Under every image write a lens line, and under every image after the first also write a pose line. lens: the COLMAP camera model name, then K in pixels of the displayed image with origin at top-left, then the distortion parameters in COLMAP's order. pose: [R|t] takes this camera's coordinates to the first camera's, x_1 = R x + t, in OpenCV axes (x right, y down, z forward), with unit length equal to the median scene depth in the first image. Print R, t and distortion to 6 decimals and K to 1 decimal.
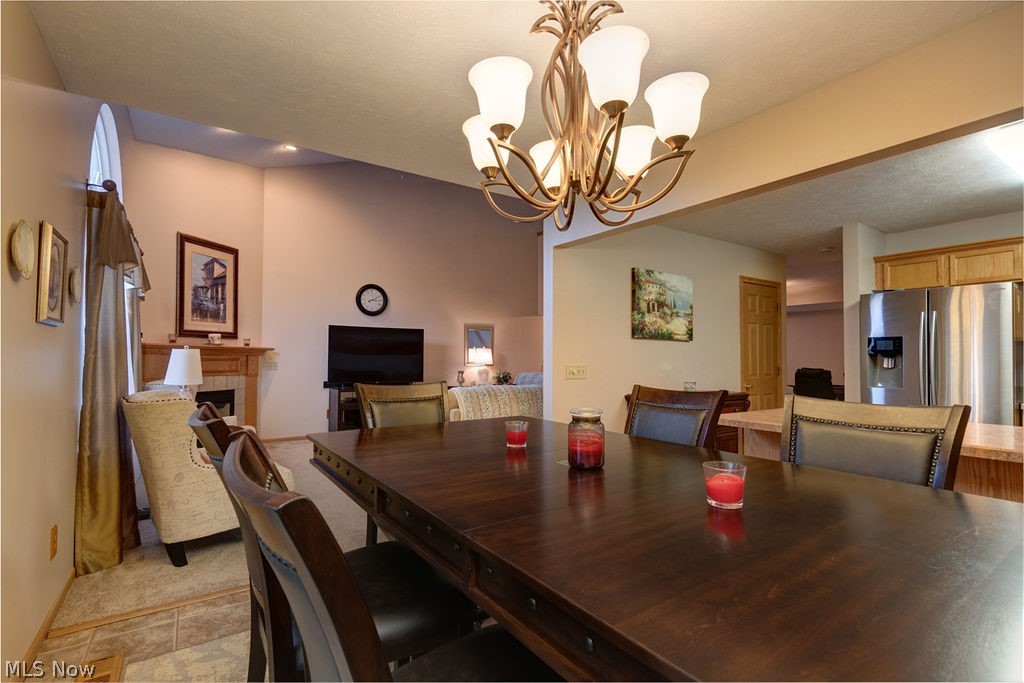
lens RADIAL K [[472.1, 0, 509.9], [0, 472.1, 346.0], [0, 0, 1]] dist [0.002695, 0.000174]
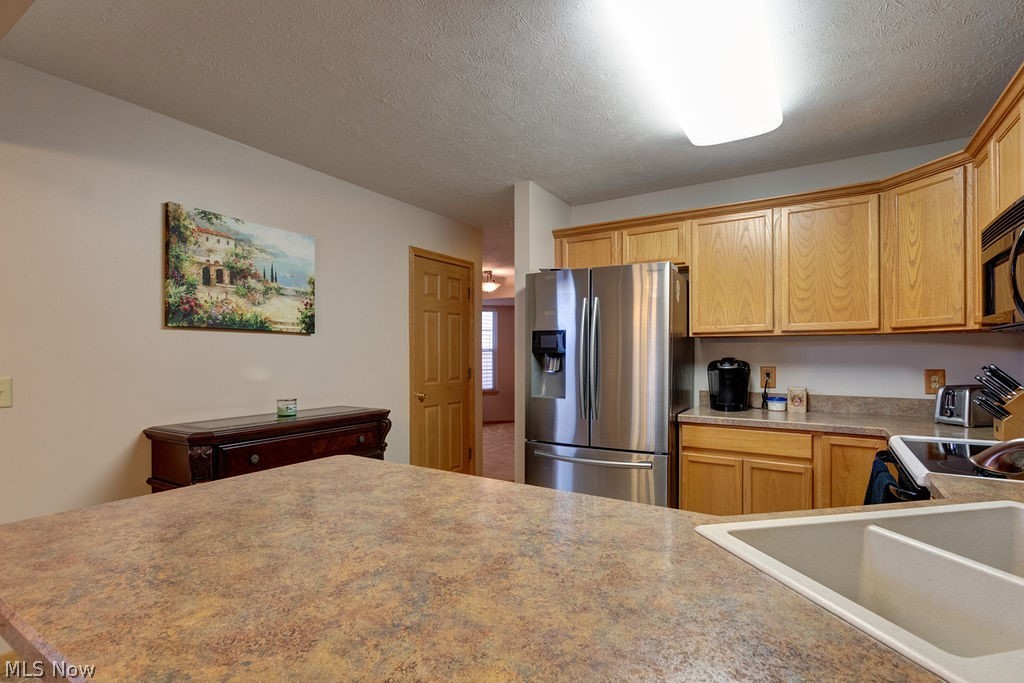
lens RADIAL K [[486.2, 0, 512.9], [0, 486.2, 354.1], [0, 0, 1]] dist [0.004568, -0.000168]
pose [[0.914868, -0.006440, 0.403701, 0.390433], [-0.004395, 0.999655, 0.025908, -0.001625], [-0.403729, -0.025476, 0.914524, 0.285535]]
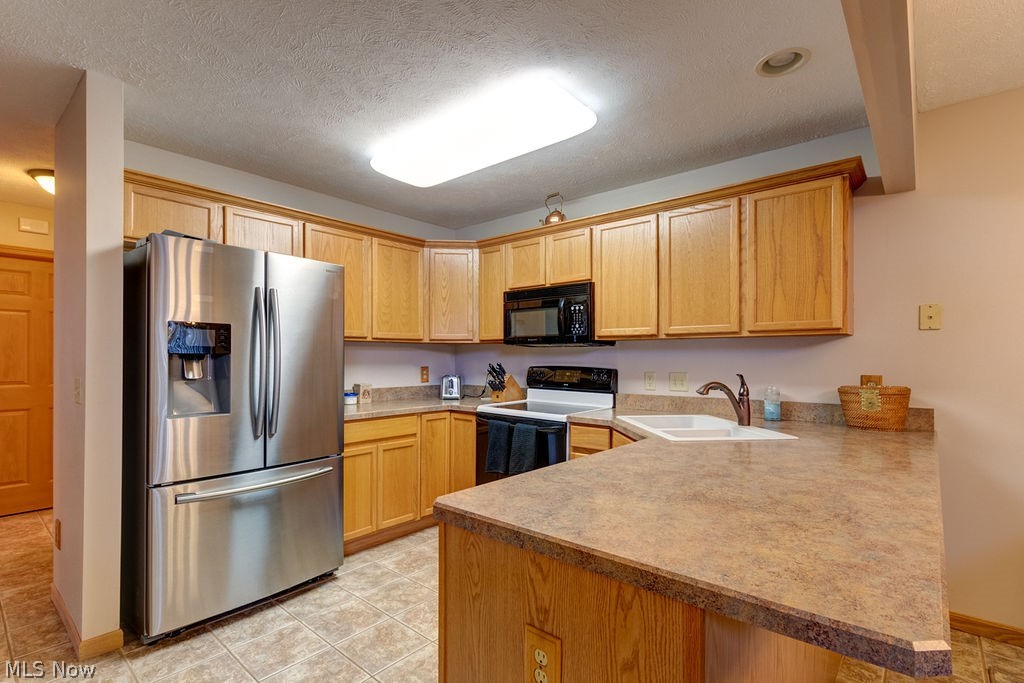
lens RADIAL K [[486.2, 0, 512.9], [0, 486.2, 354.1], [0, 0, 1]] dist [0.004568, -0.000168]
pose [[-0.265977, 0.000033, 0.963979, 0.146134], [-0.028501, 0.999563, -0.007898, 0.009966], [-0.963558, -0.029575, -0.265860, 0.735452]]
